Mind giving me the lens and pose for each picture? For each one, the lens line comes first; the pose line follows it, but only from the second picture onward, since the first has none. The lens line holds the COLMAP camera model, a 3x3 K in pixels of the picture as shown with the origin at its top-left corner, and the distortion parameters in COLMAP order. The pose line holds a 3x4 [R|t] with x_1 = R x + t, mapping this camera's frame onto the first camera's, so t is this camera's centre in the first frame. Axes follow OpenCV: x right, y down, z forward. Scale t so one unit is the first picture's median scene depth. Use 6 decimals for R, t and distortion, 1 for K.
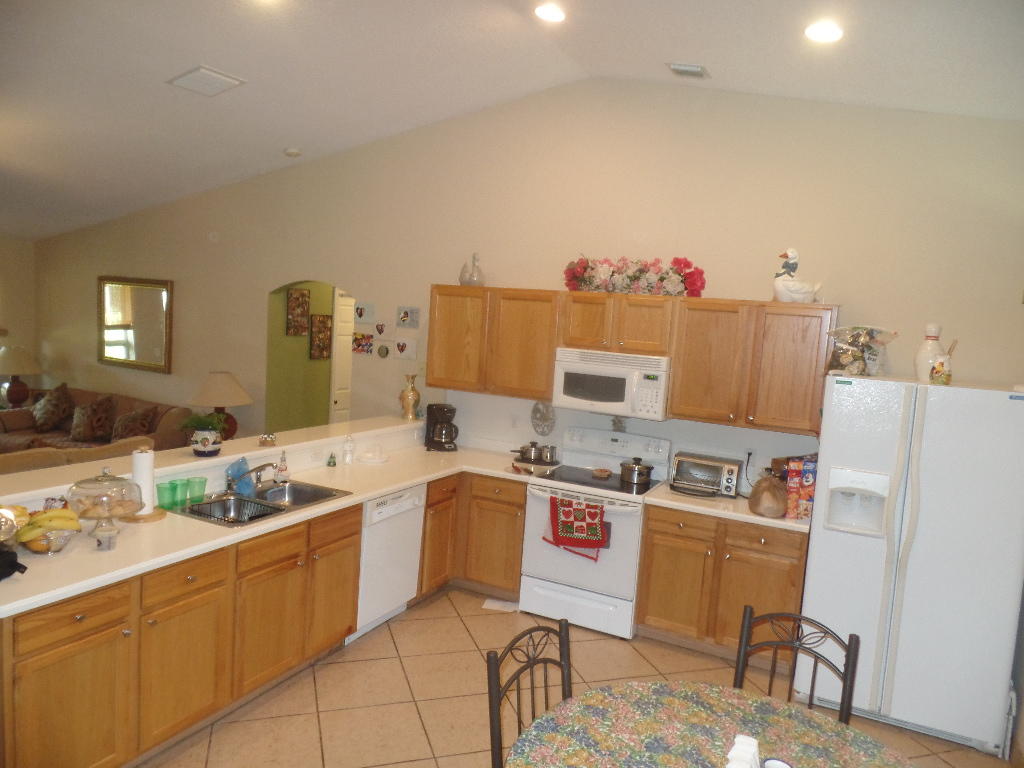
lens RADIAL K [[715.3, 0, 512.0], [0, 715.3, 384.0], [0, 0, 1]] dist [0.004793, 0.005330]
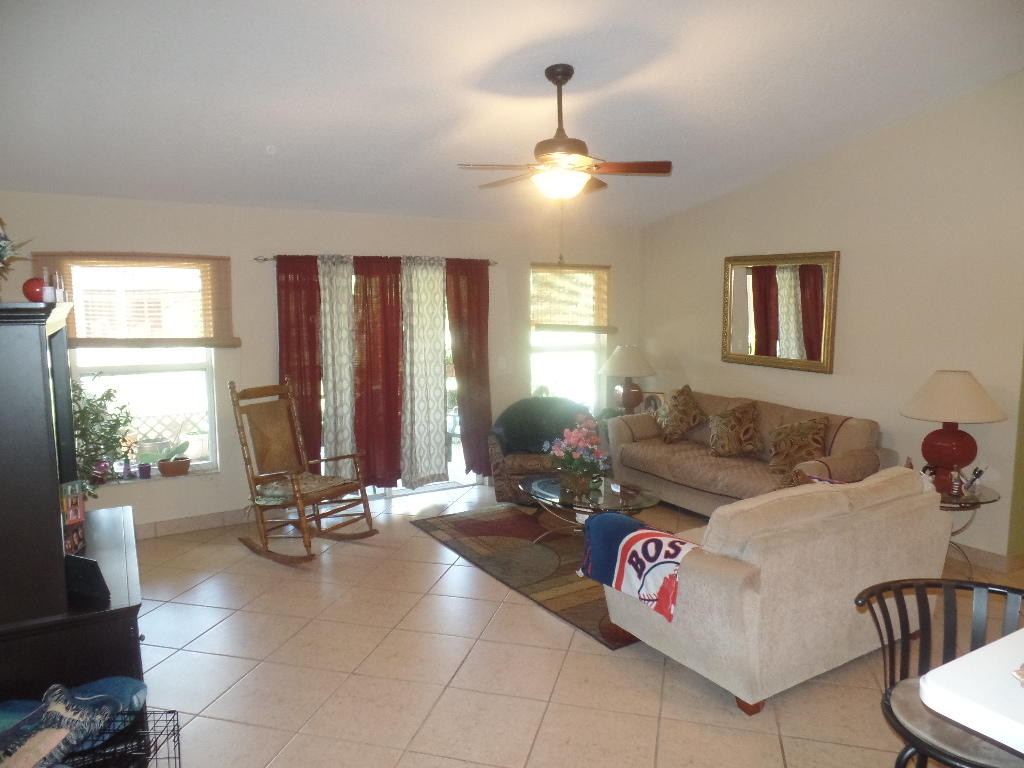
lens RADIAL K [[715.3, 0, 512.0], [0, 715.3, 384.0], [0, 0, 1]] dist [0.004793, 0.005330]
pose [[0.840862, -0.003666, -0.541237, -0.539853], [0.006100, 0.999978, 0.002704, -0.011308], [0.541215, -0.005575, 0.840866, 0.258762]]
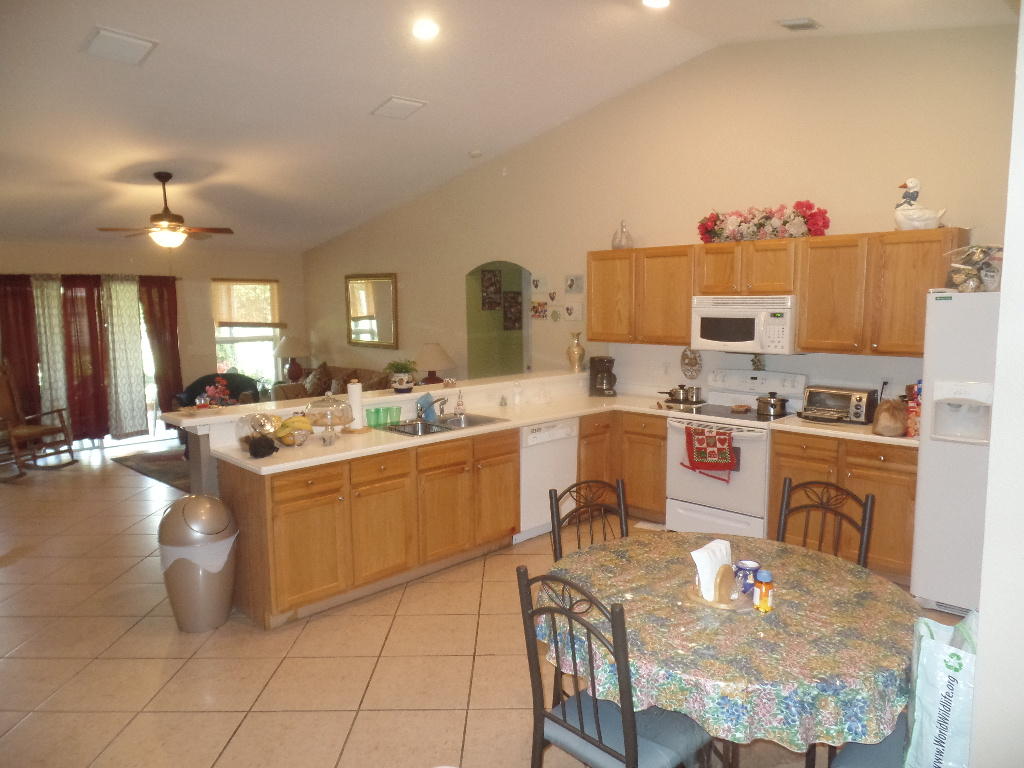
lens RADIAL K [[715.3, 0, 512.0], [0, 715.3, 384.0], [0, 0, 1]] dist [0.004793, 0.005330]
pose [[0.945352, -0.036935, -0.323954, 0.159702], [0.041038, 0.999140, 0.005841, 0.071066], [0.323460, -0.018817, 0.946055, -0.152609]]
